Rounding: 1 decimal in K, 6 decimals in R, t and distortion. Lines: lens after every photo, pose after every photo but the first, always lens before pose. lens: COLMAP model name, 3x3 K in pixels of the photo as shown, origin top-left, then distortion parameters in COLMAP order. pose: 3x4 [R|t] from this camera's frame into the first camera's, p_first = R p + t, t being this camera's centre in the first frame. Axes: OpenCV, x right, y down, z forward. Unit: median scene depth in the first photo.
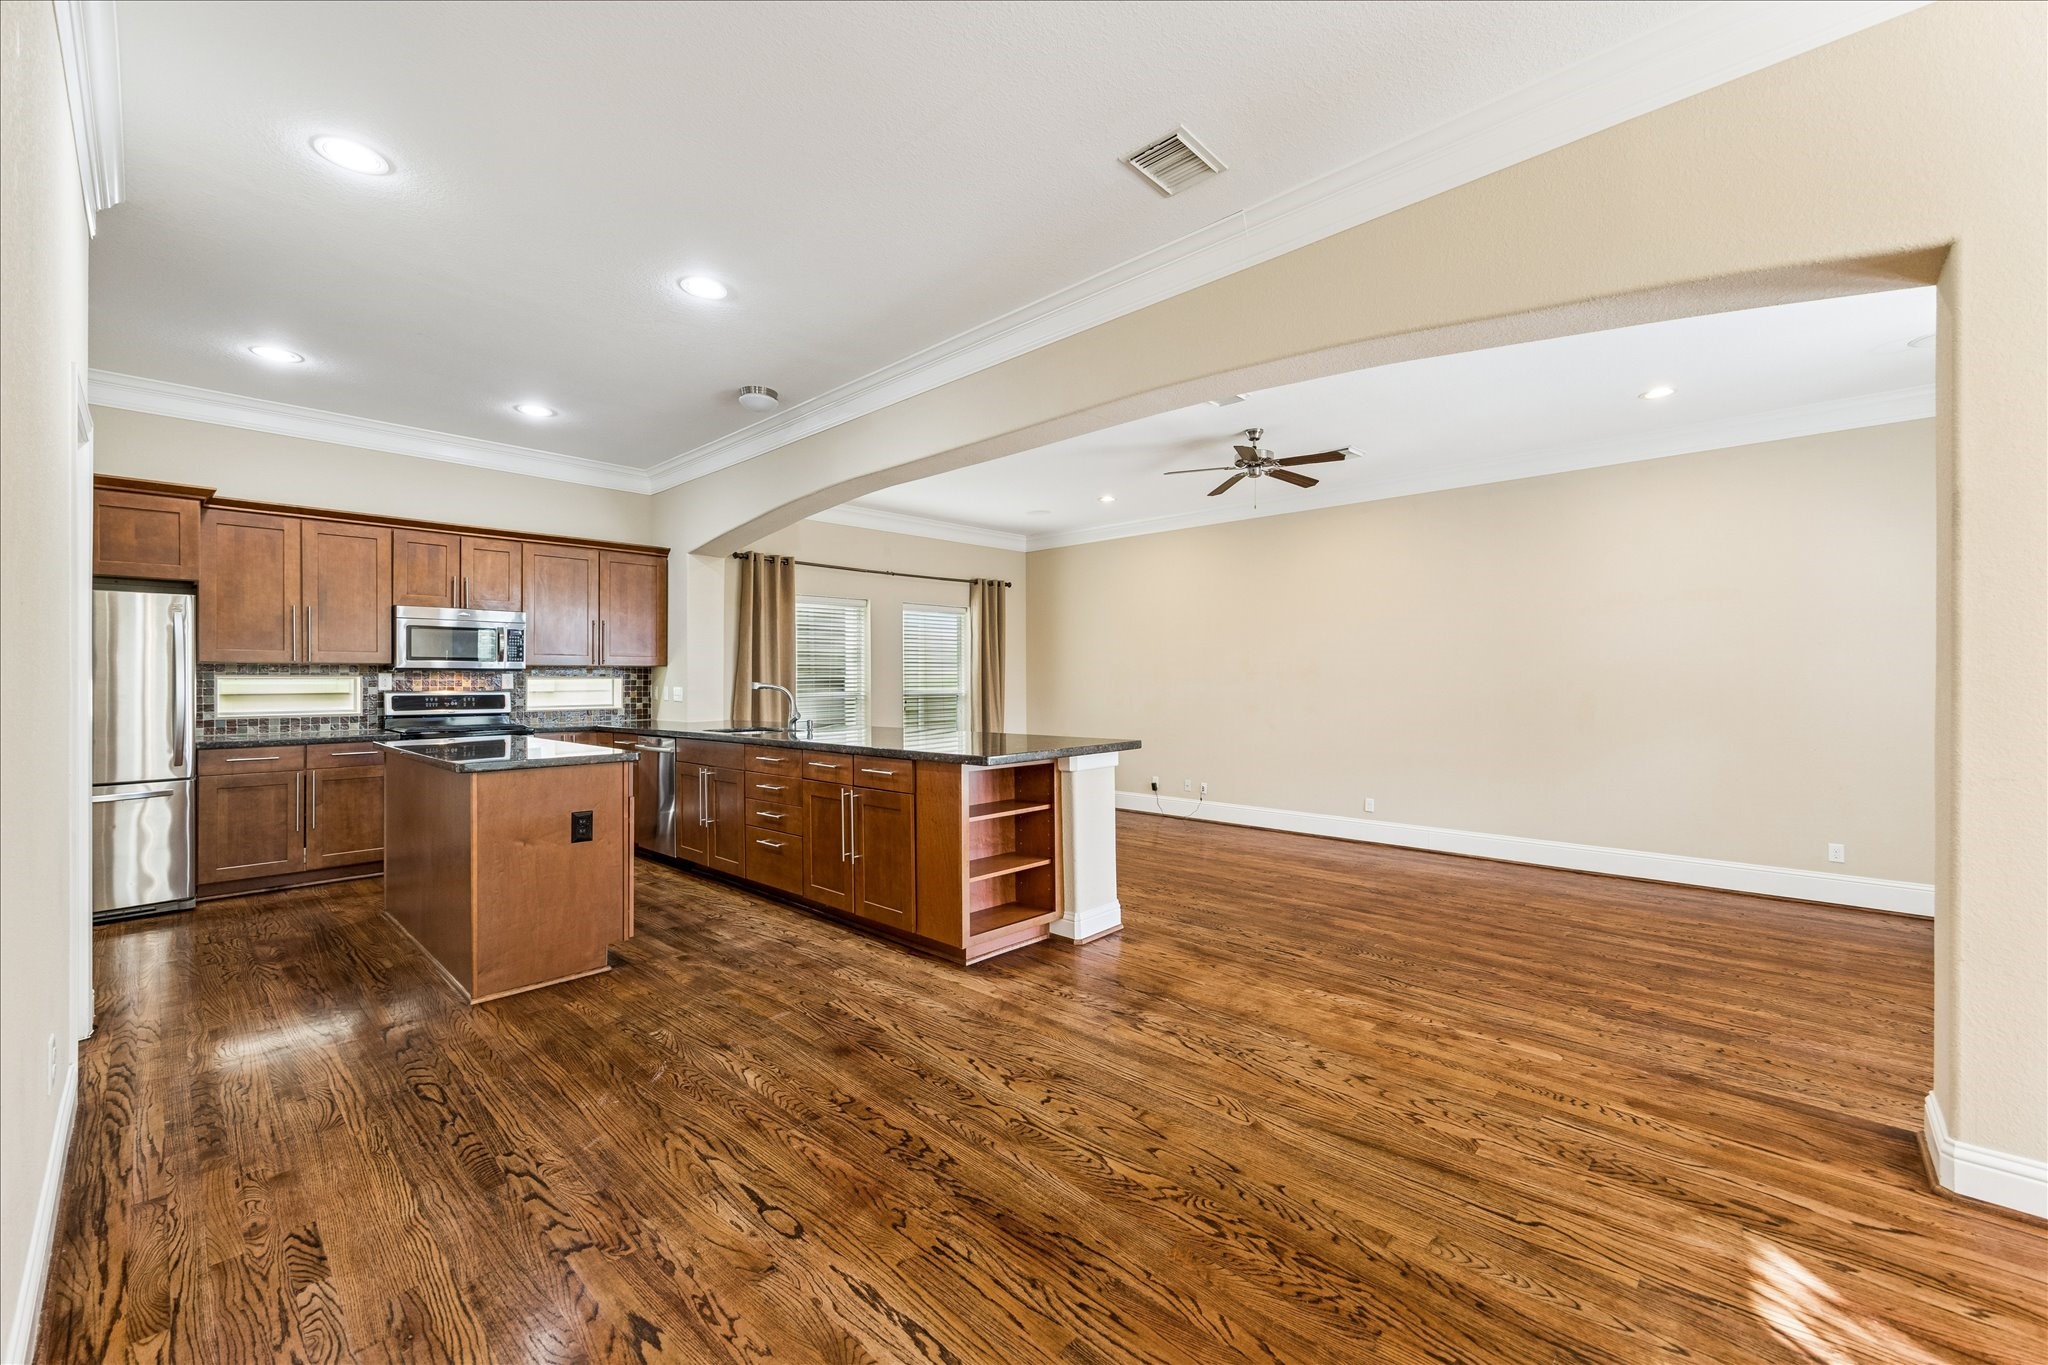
lens RADIAL K [[803.6, 0, 1023.6], [0, 803.6, 678.0], [0, 0, 1]] dist [0.004619, -0.000511]
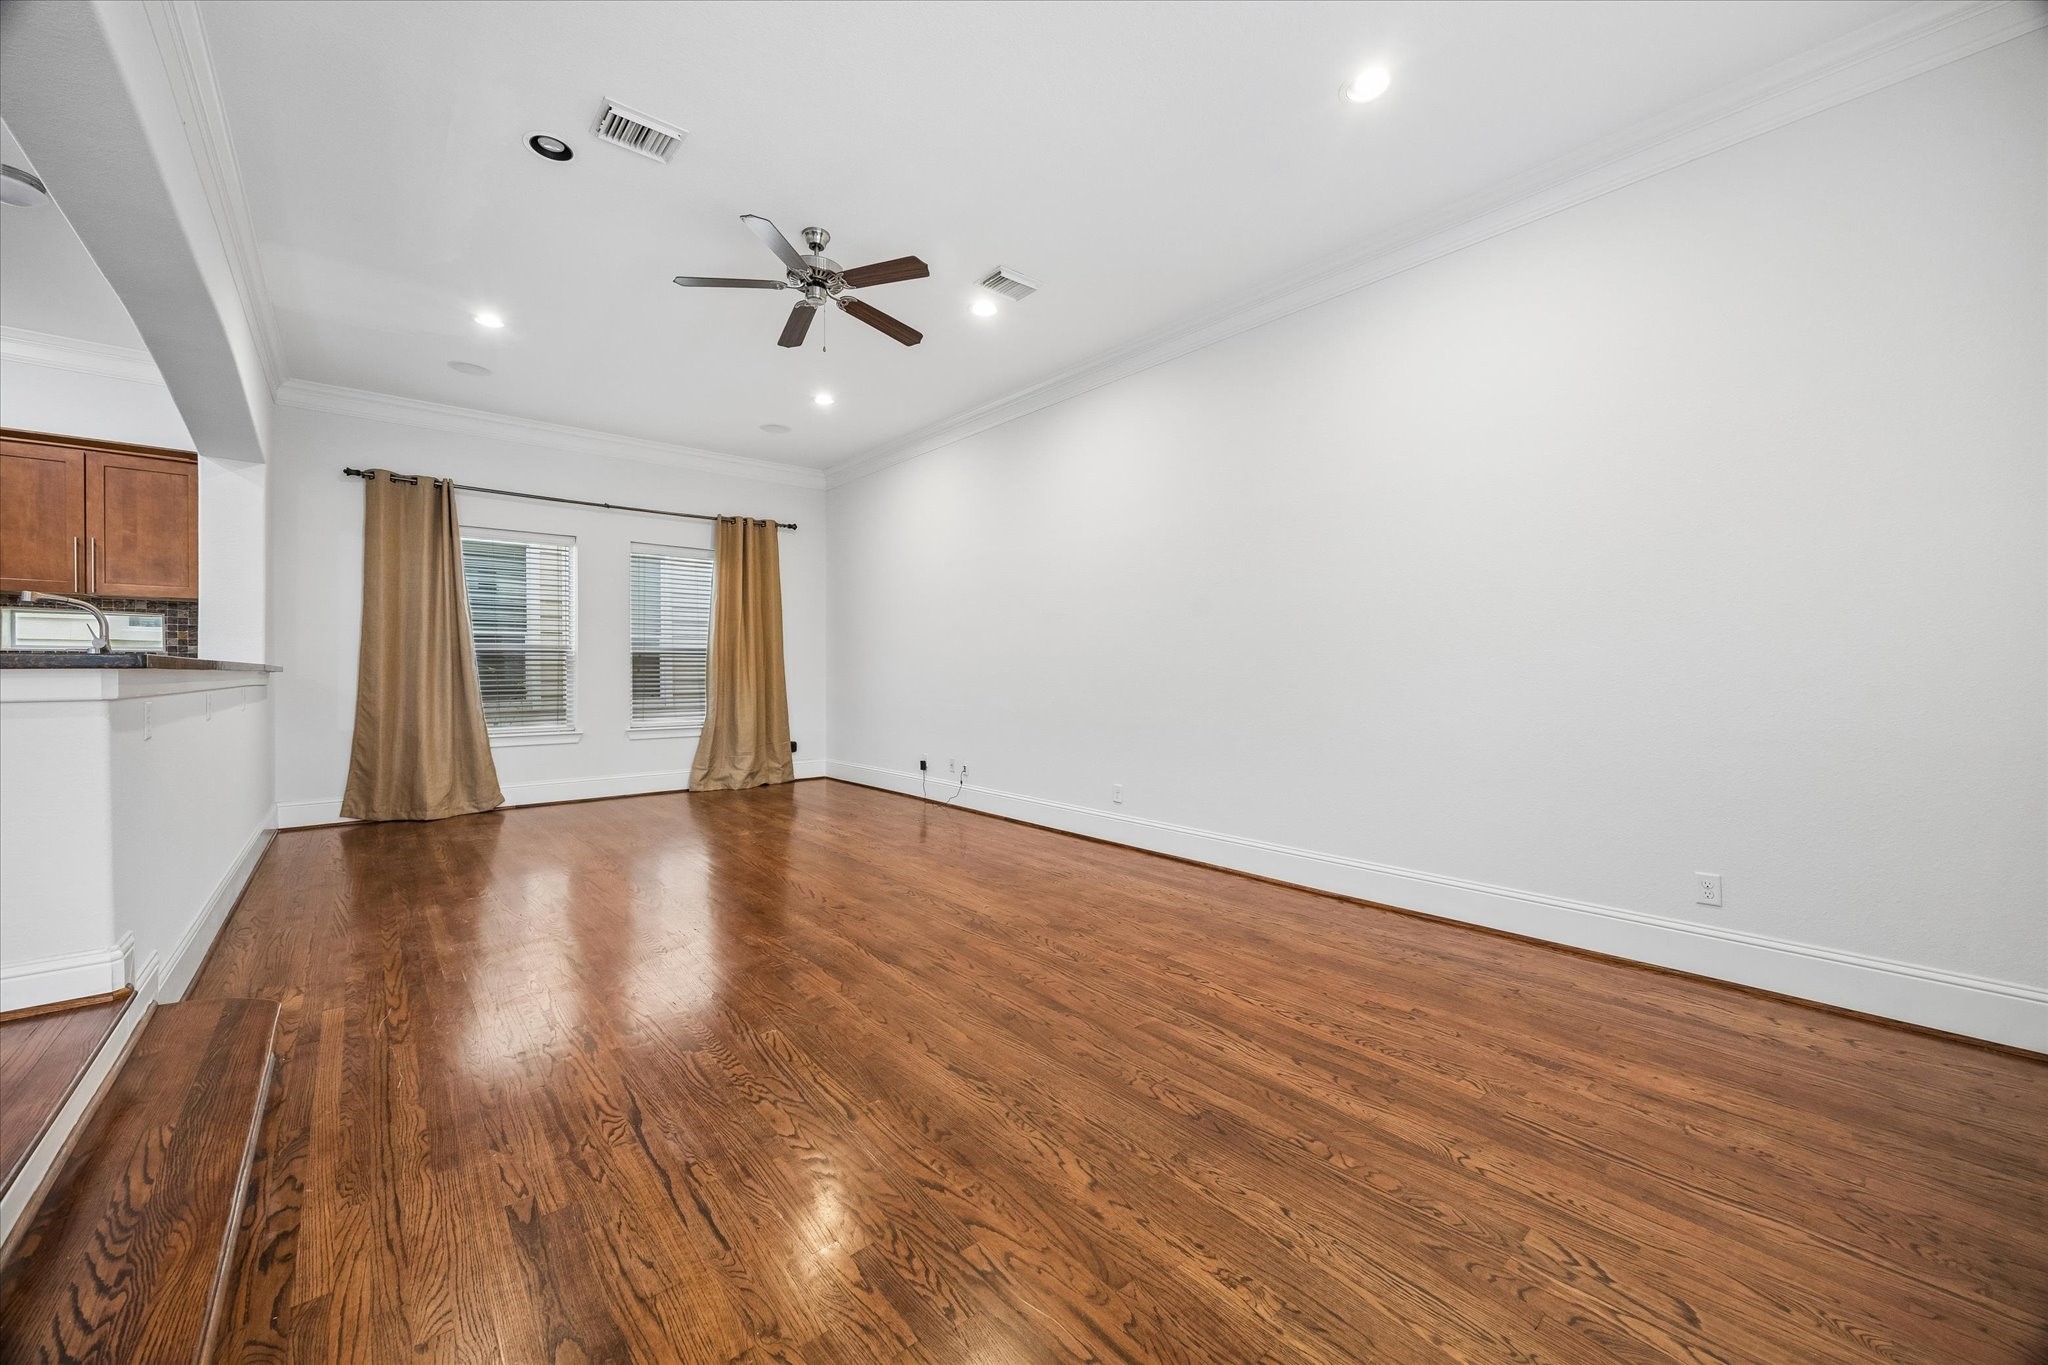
lens RADIAL K [[772.6, 0, 1020.7], [0, 772.6, 670.3], [0, 0, 1]] dist [-0.004298, 0.001069]
pose [[0.994903, 0.007024, -0.100596, 0.597330], [-0.006725, 0.999972, 0.003311, 0.064022], [0.100616, -0.002618, 0.994922, 0.420914]]
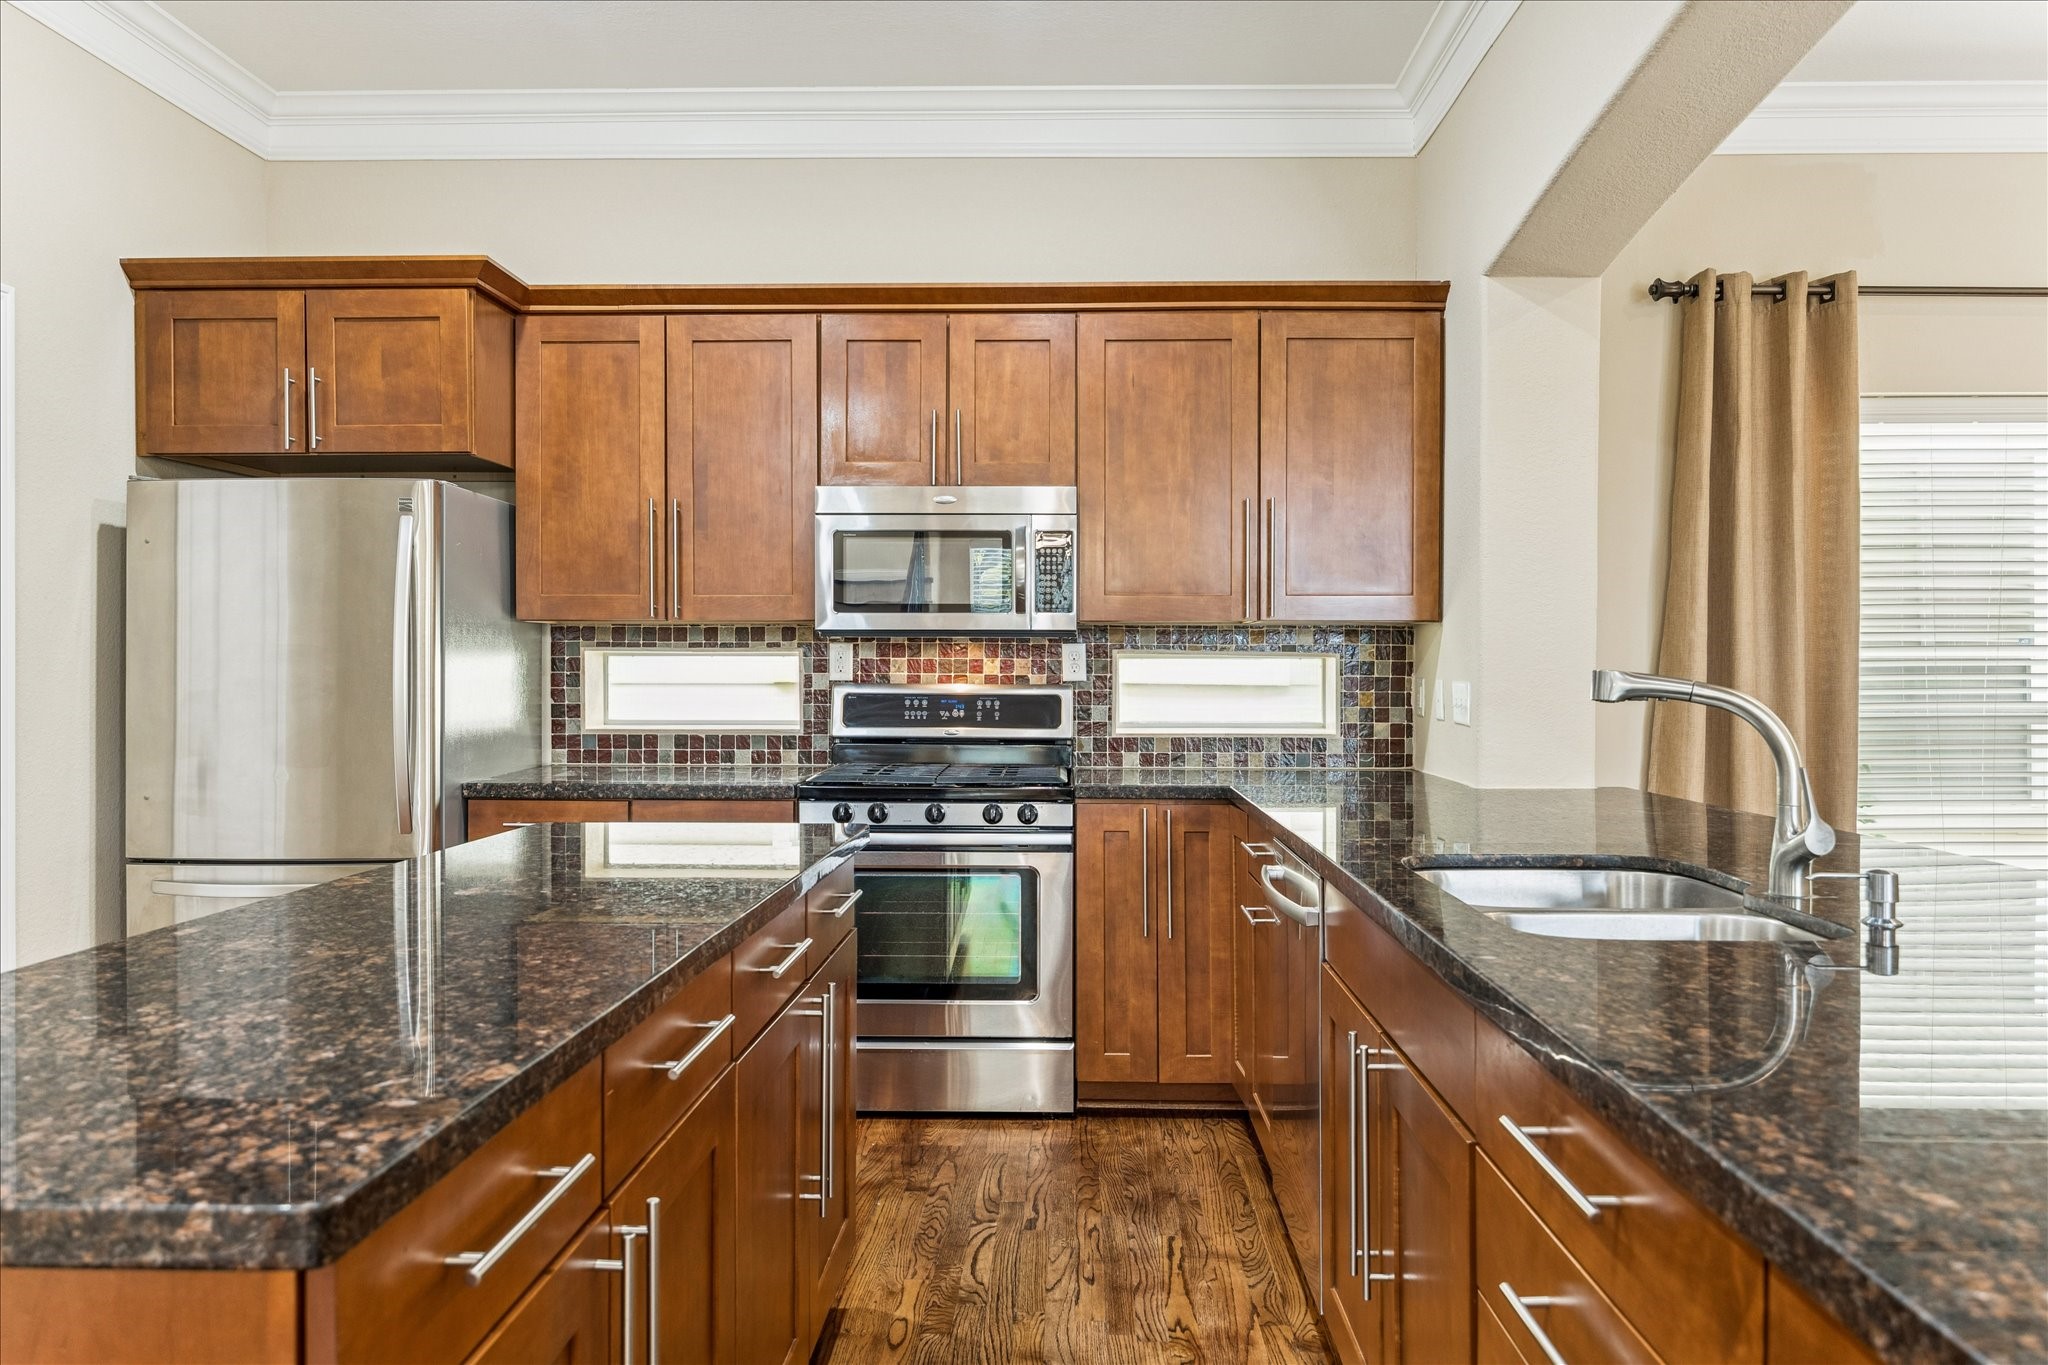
lens RADIAL K [[1347.0, 0, 1061.2], [0, 1347.0, 672.4], [0, 0, 1]] dist [-0.006030, -0.002135]
pose [[0.674452, 0.008819, -0.738266, -0.163509], [-0.001646, 0.999944, 0.010441, 0.002460], [0.738316, -0.005826, 0.674429, 0.645679]]
